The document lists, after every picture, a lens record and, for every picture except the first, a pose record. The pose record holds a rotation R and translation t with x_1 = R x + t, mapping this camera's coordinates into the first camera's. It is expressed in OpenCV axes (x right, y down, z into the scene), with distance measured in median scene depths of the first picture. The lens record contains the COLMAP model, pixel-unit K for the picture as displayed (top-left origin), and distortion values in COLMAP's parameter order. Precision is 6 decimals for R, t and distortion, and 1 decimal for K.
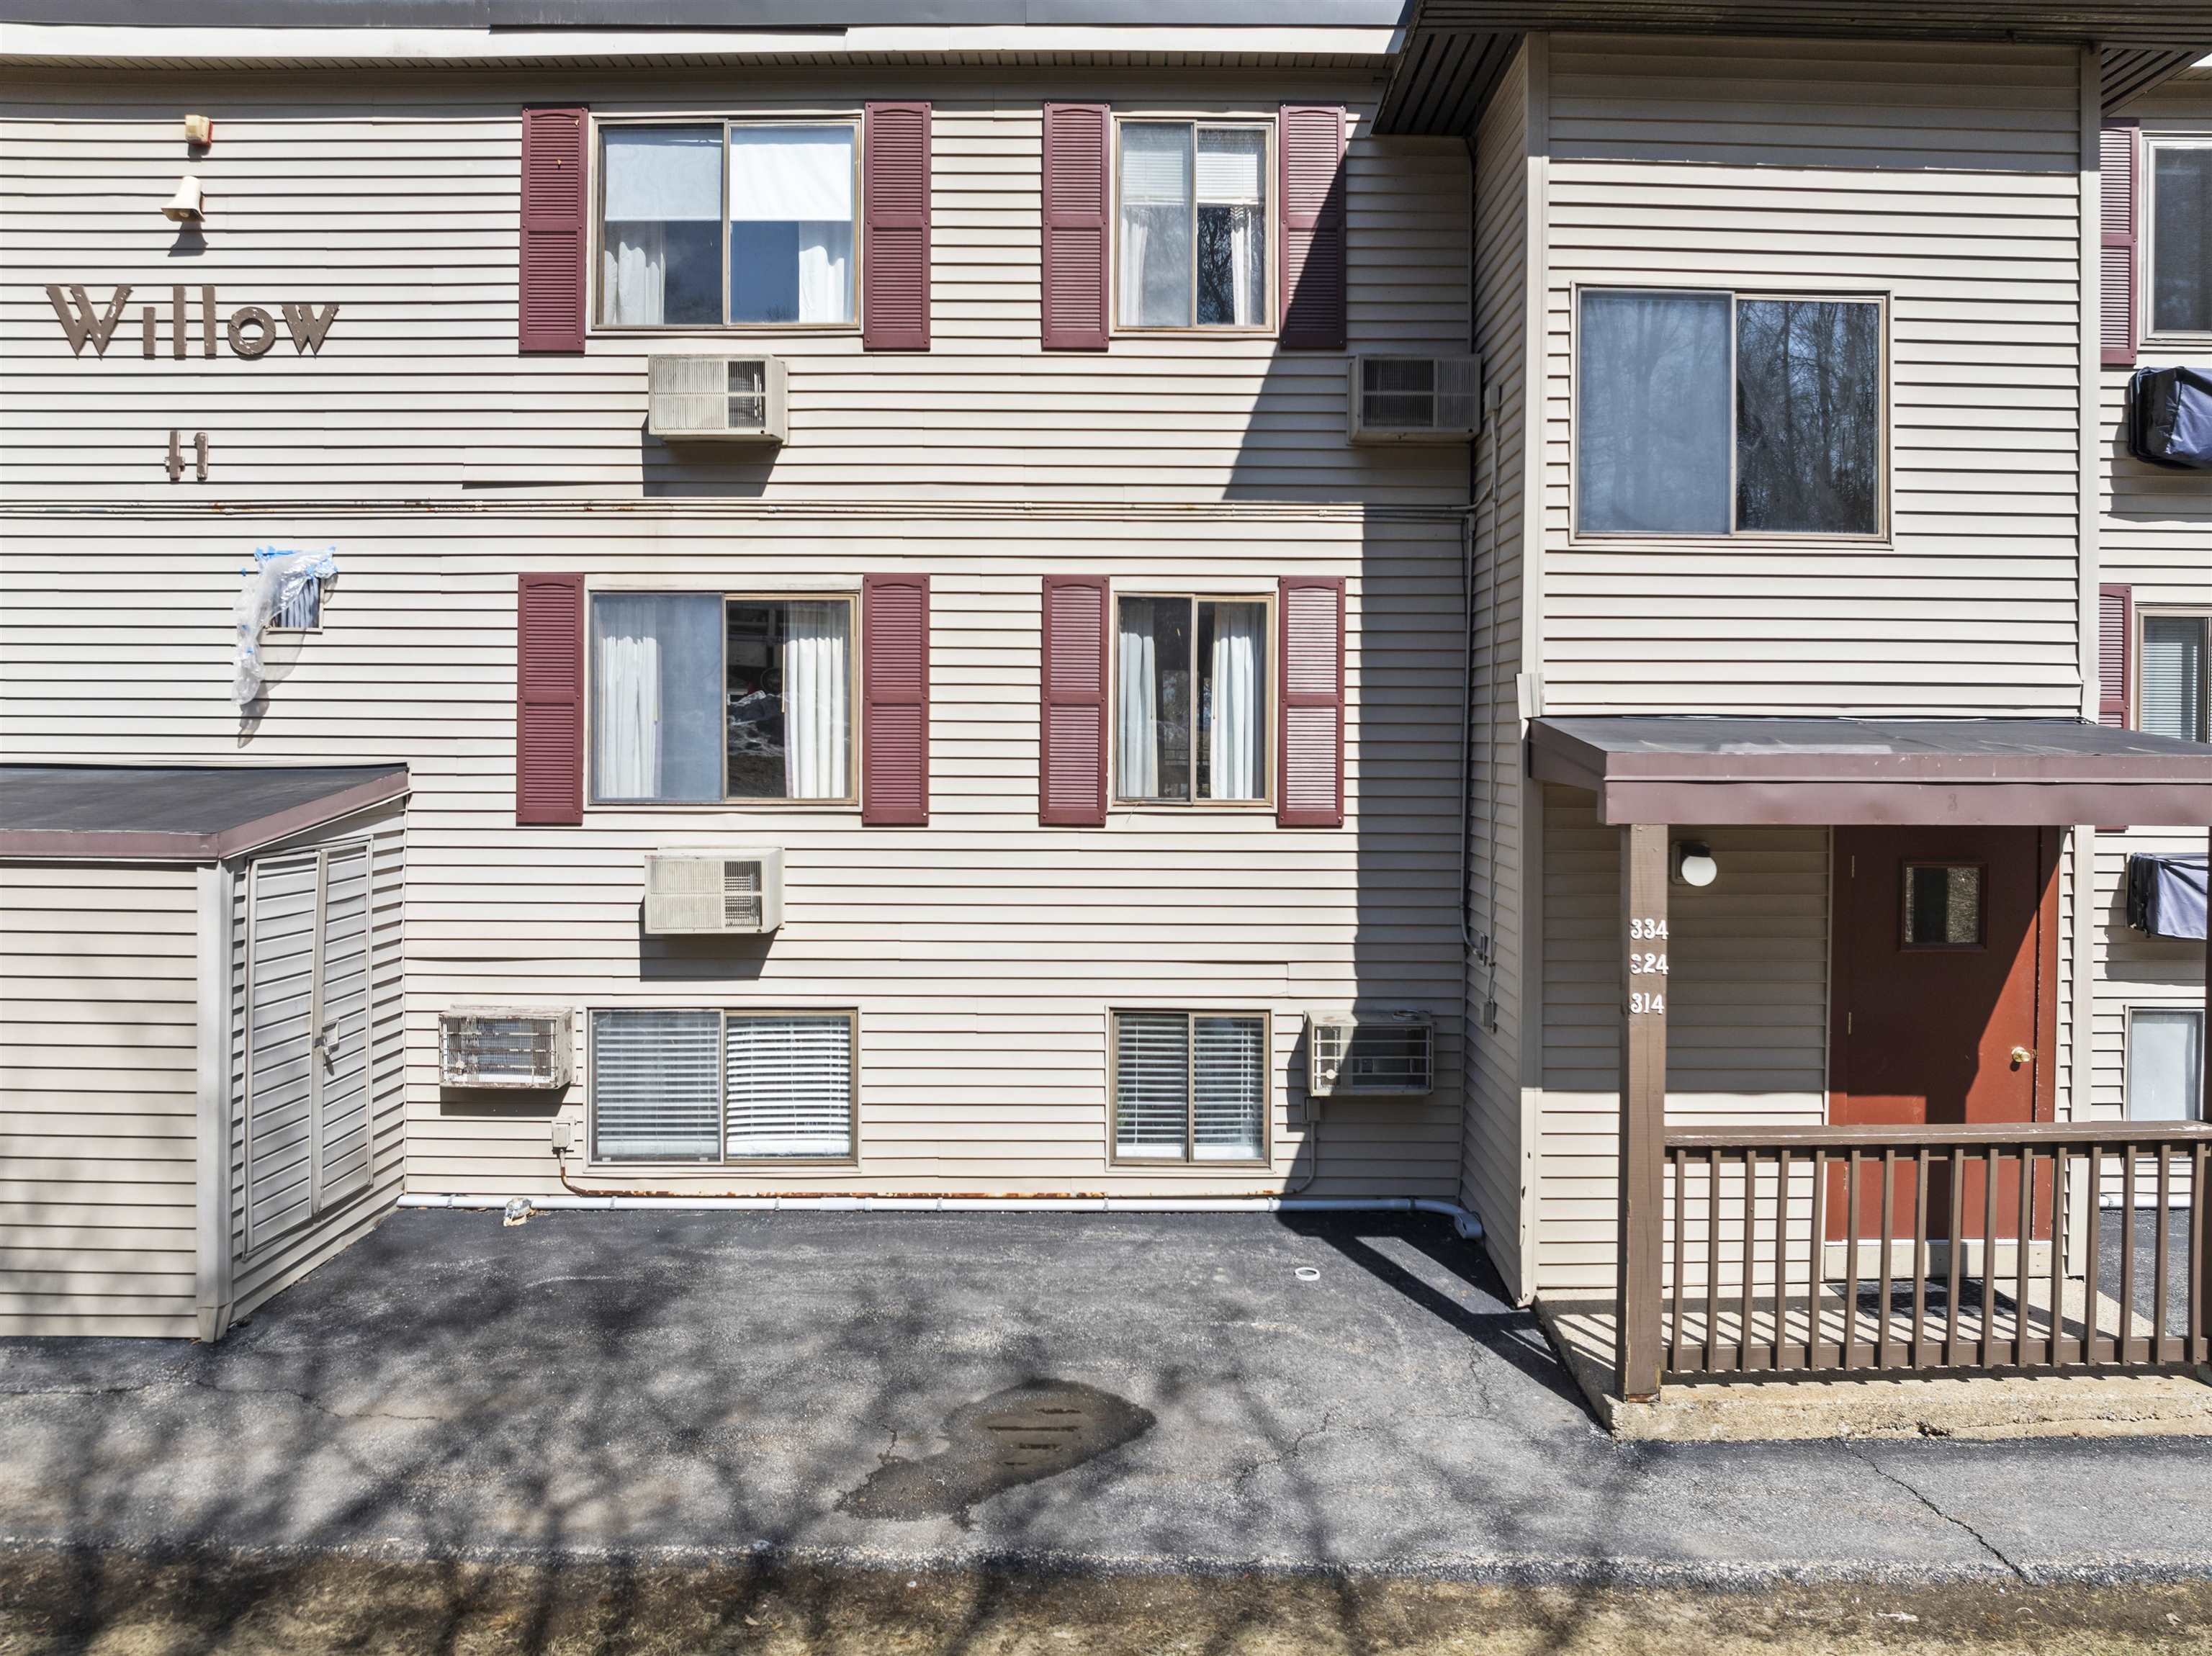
lens RADIAL K [[1560.5, 0, 1146.7], [0, 1560.5, 727.6], [0, 0, 1]] dist [-0.044982, 0.008762]
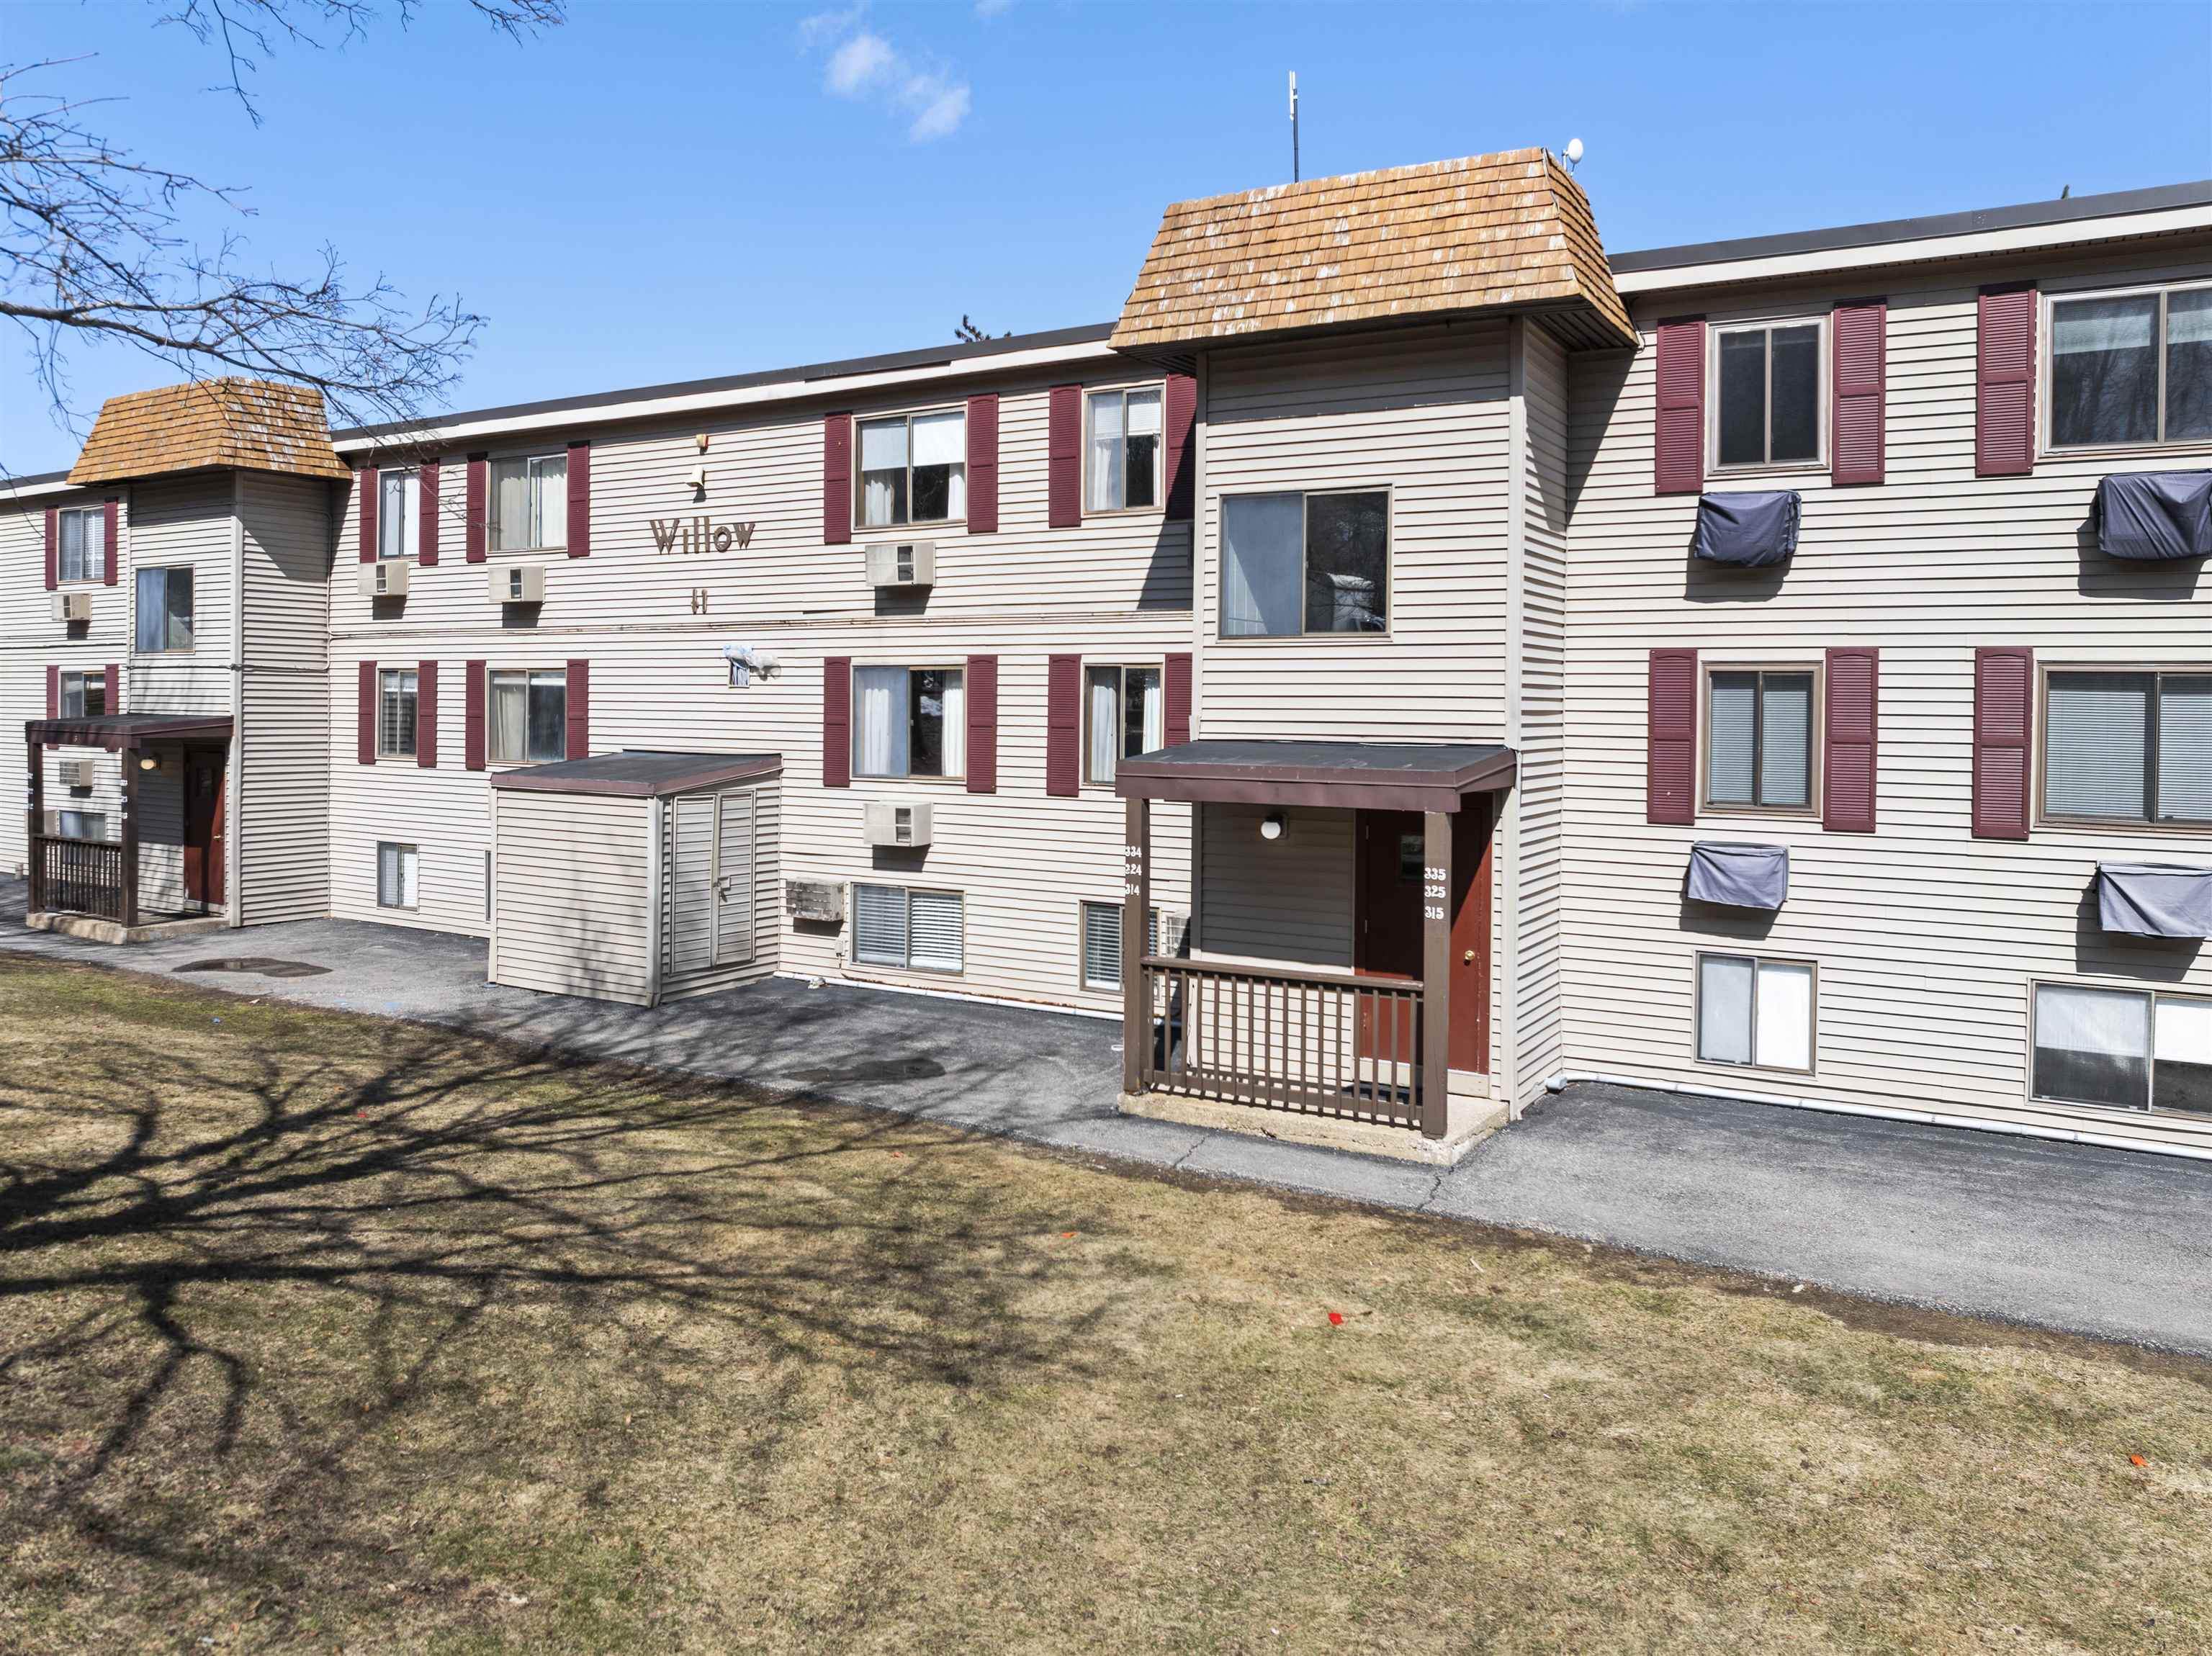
lens RADIAL K [[1560.5, 0, 1146.7], [0, 1560.5, 727.6], [0, 0, 1]] dist [-0.044982, 0.008762]
pose [[0.861493, 0.010039, -0.507671, 0.937154], [-0.006158, 0.999938, 0.009324, -0.031667], [0.507733, -0.004906, 0.861501, -0.479944]]
